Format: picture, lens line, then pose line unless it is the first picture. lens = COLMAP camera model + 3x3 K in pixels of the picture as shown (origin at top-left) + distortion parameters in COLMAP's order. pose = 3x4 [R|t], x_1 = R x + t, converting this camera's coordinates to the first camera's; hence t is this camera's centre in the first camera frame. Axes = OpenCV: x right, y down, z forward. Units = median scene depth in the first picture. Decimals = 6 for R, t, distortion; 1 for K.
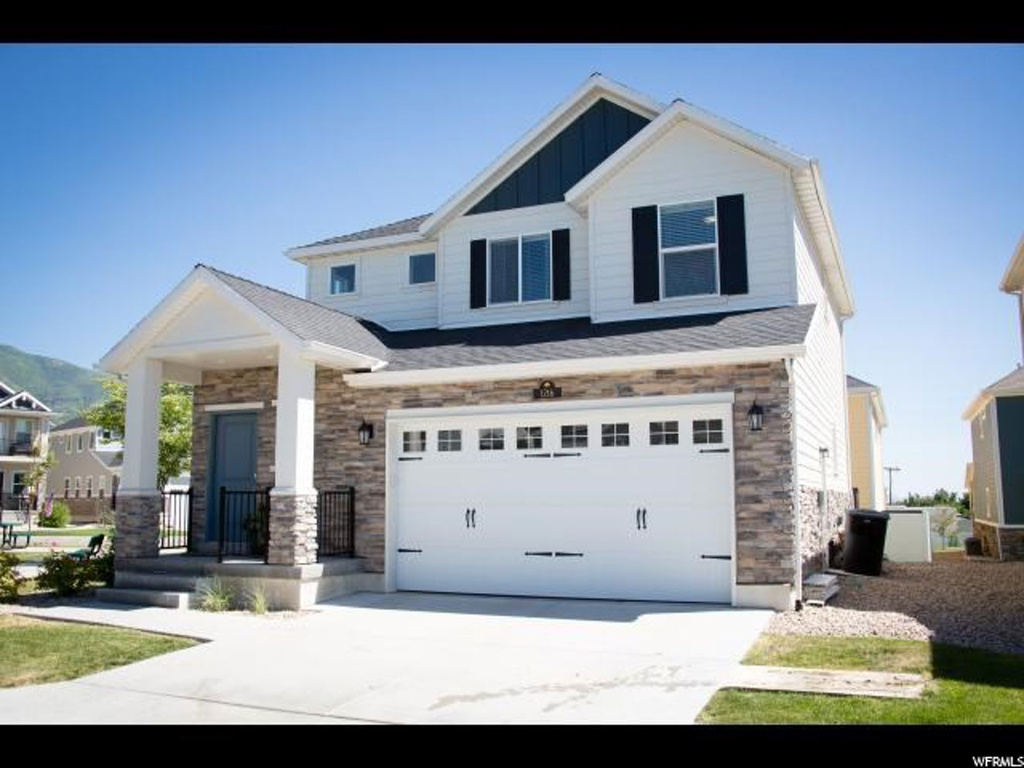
lens RADIAL K [[919.0, 0, 512.0], [0, 919.0, 384.0], [0, 0, 1]] dist [-0.085758, 0.010090]
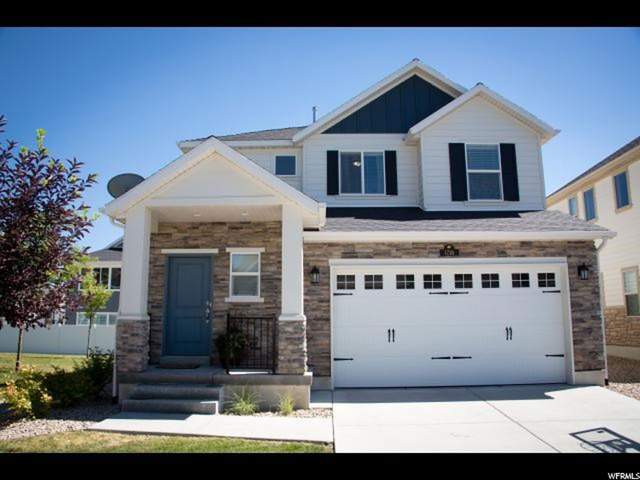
lens RADIAL K [[510.0, 0, 320.0], [0, 510.0, 240.0], [0, 0, 1]] dist [-0.160262, 0.129880]
pose [[0.916480, 0.062624, 0.395148, -0.461970], [-0.049619, 0.997840, -0.043056, 0.033902], [-0.396991, 0.019853, 0.917608, 0.294197]]
